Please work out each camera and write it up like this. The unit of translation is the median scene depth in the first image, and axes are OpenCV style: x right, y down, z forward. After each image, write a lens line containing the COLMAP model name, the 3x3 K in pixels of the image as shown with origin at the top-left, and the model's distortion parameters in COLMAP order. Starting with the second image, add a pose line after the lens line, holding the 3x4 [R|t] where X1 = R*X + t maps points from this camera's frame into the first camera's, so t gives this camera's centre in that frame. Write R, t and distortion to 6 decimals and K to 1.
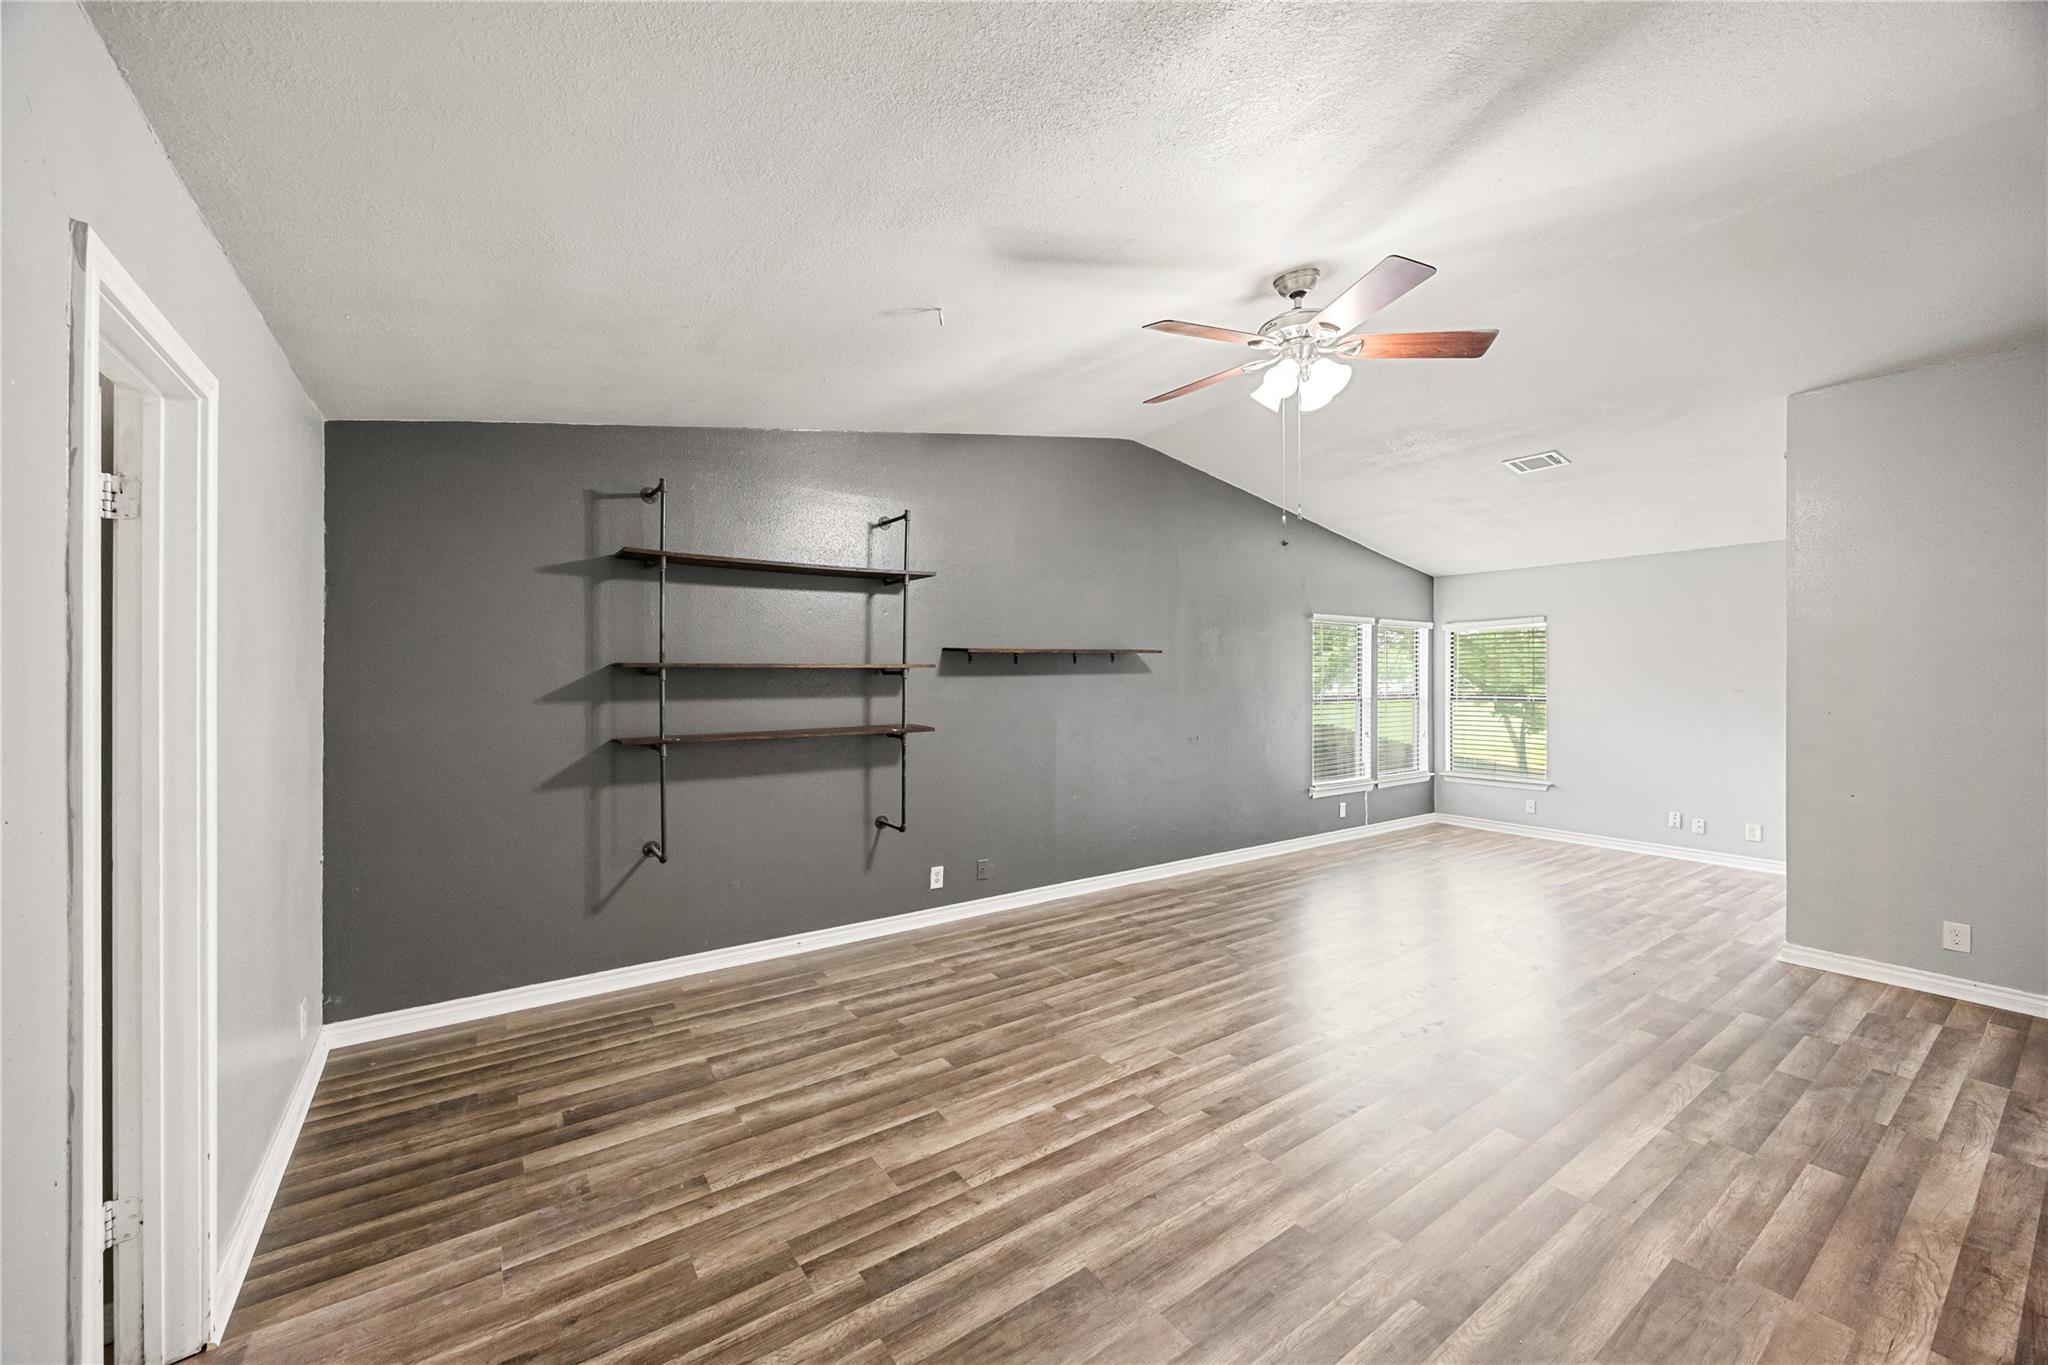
lens RADIAL K [[787.6, 0, 1020.5], [0, 787.6, 680.9], [0, 0, 1]] dist [0.000561, -0.000658]
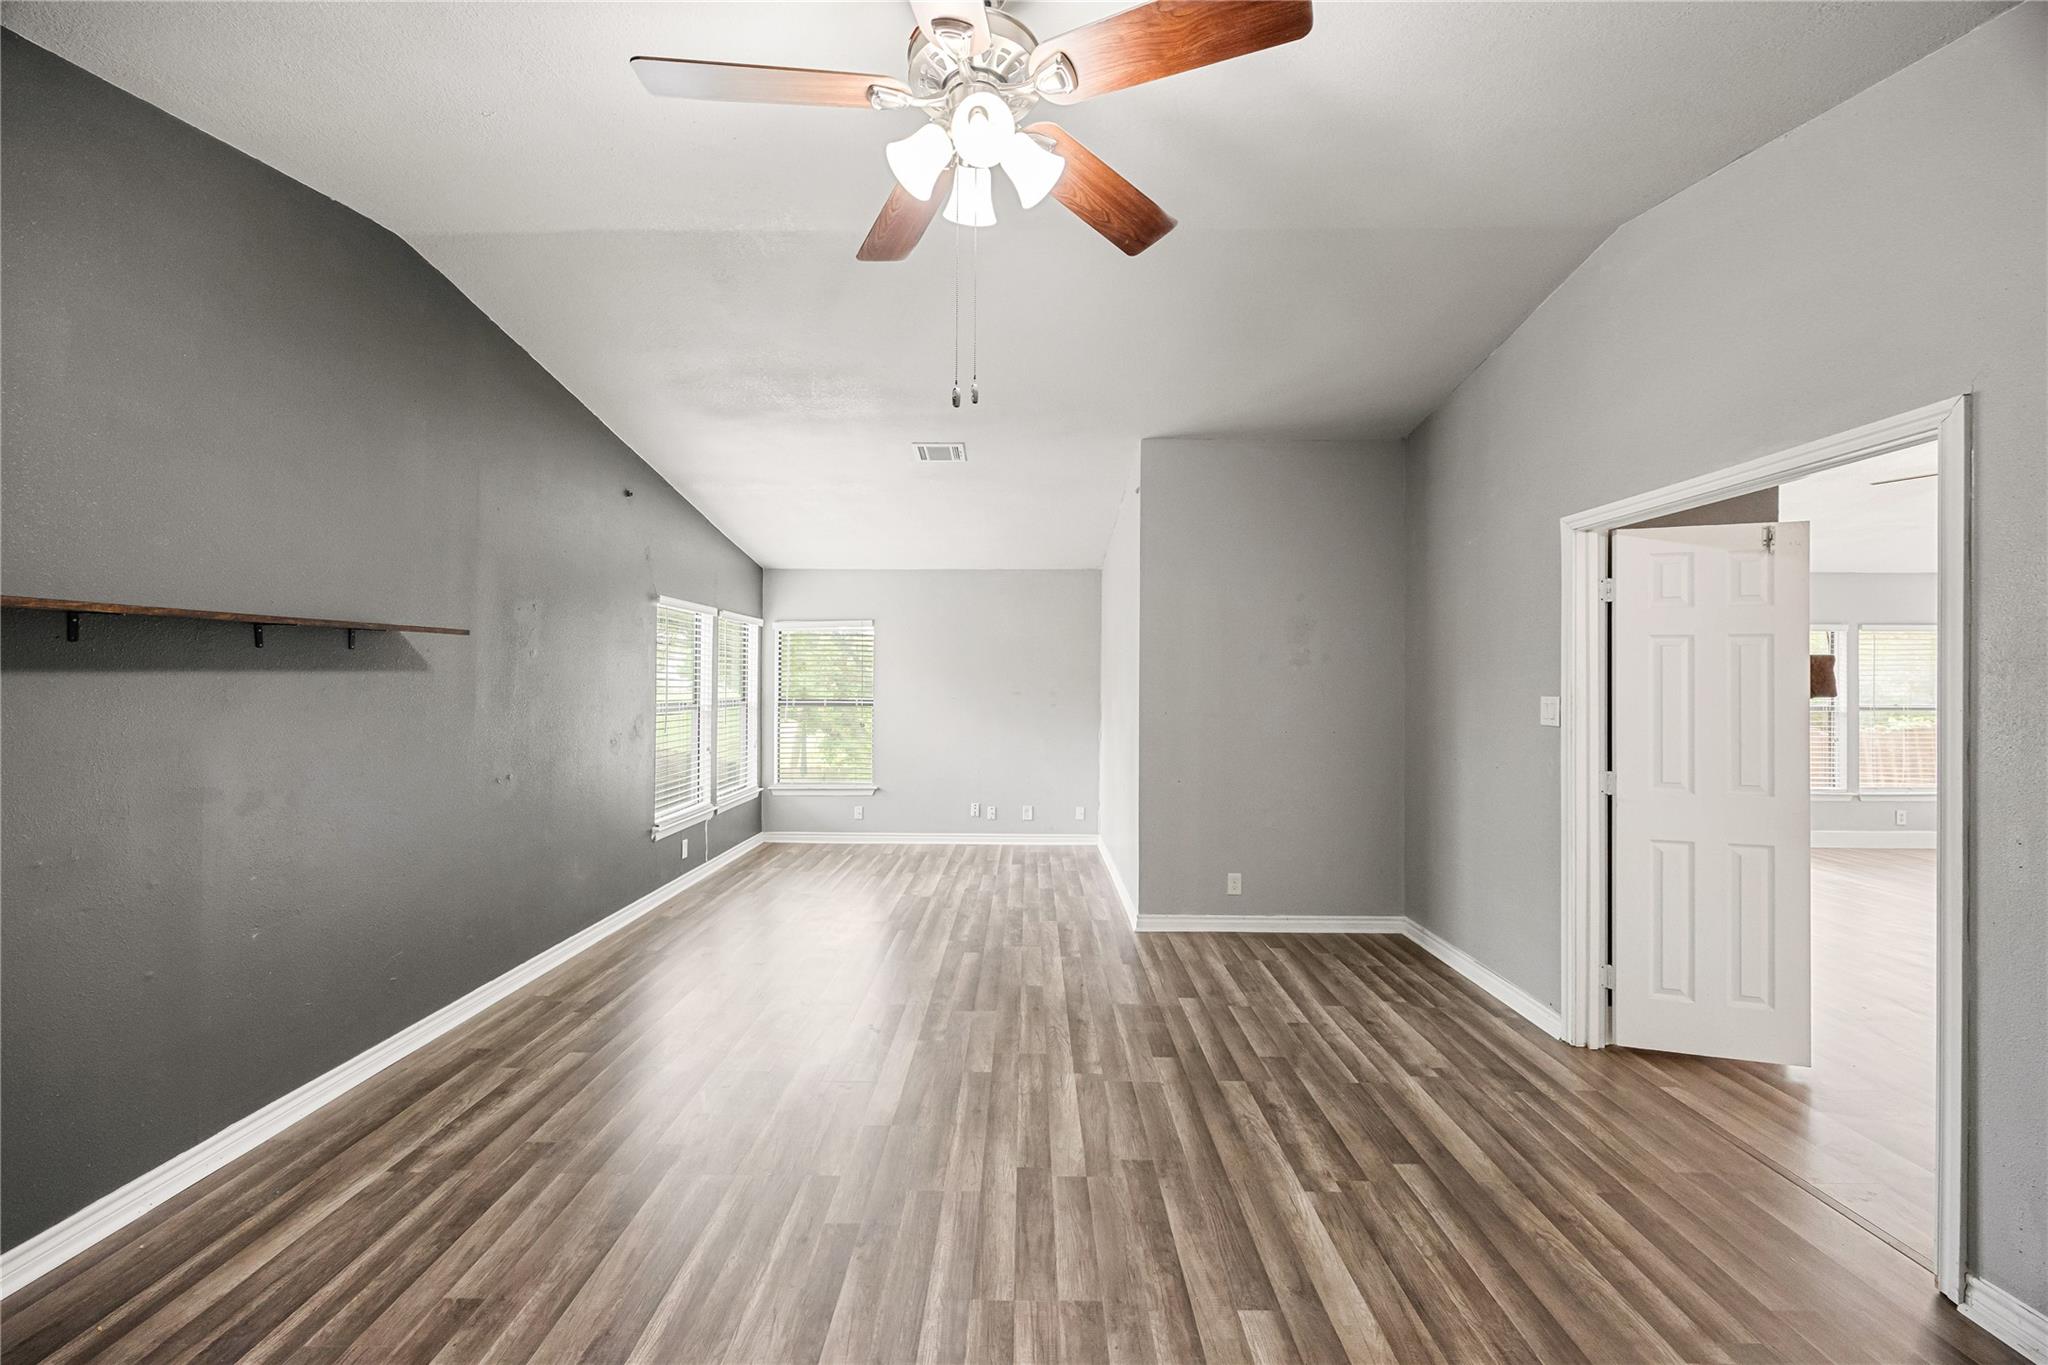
lens RADIAL K [[787.6, 0, 1027.3], [0, 787.6, 681.3], [0, 0, 1]] dist [0.000561, -0.000658]
pose [[0.580631, 0.005964, 0.814145, -0.046894], [-0.003001, 0.999982, -0.005185, -0.000422], [-0.814161, 0.000567, 0.580639, 0.371259]]
